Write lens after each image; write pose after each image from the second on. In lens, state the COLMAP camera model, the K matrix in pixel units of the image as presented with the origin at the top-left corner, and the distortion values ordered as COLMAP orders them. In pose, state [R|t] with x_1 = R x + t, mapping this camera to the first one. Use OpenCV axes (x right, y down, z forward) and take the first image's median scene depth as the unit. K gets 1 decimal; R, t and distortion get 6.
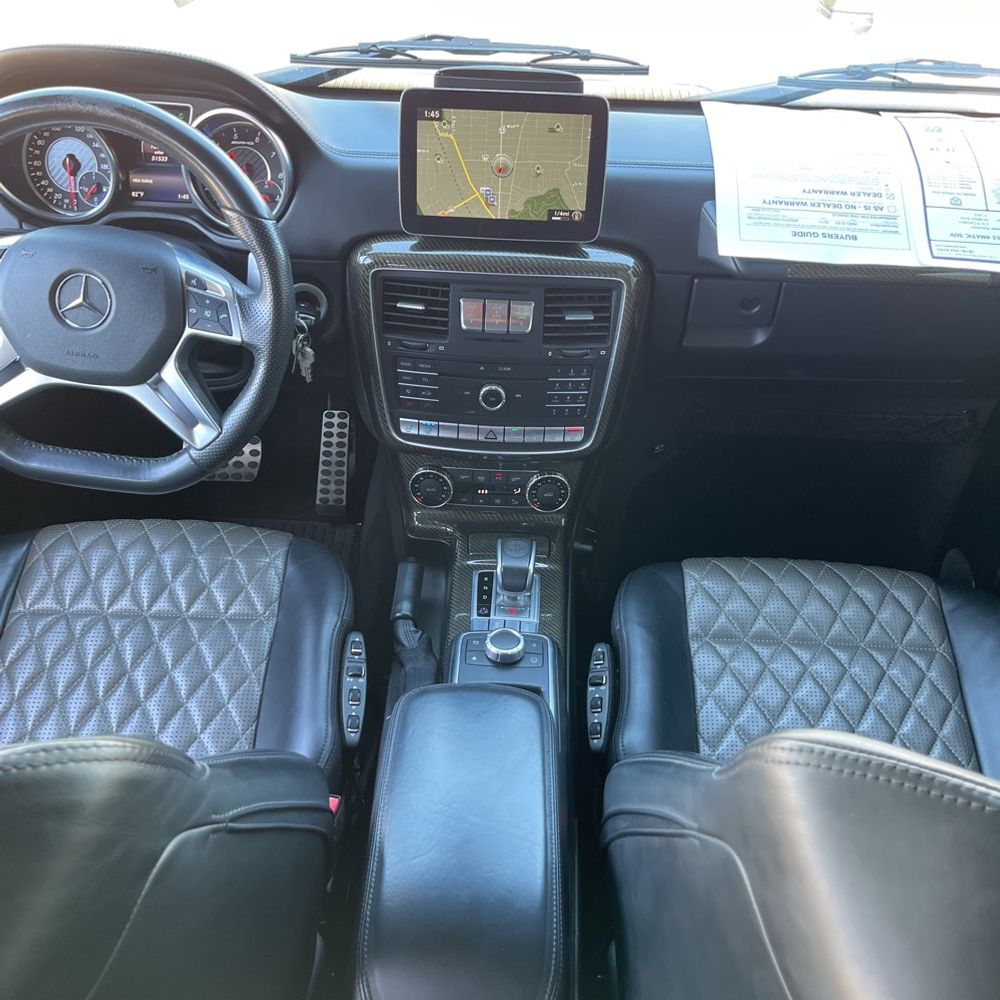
lens RADIAL K [[1020.9, 0, 499.5], [0, 1020.9, 494.6], [0, 0, 1]] dist [0.049677, -0.046724]
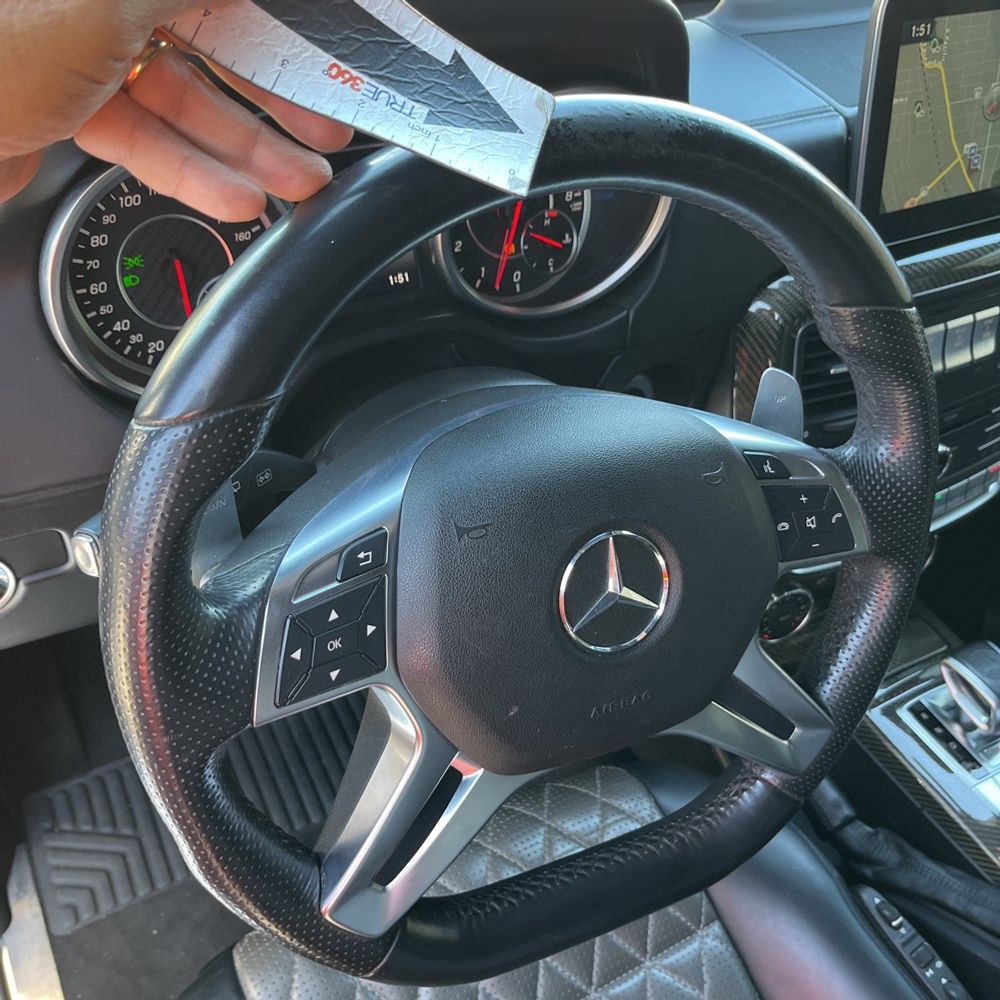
lens RADIAL K [[1020.9, 0, 499.5], [0, 1020.9, 494.6], [0, 0, 1]] dist [0.049677, -0.046724]
pose [[0.861655, -0.325797, 0.389110, -0.540729], [0.286185, 0.945124, 0.157606, -0.278715], [-0.419105, -0.024444, 0.907609, 0.568320]]
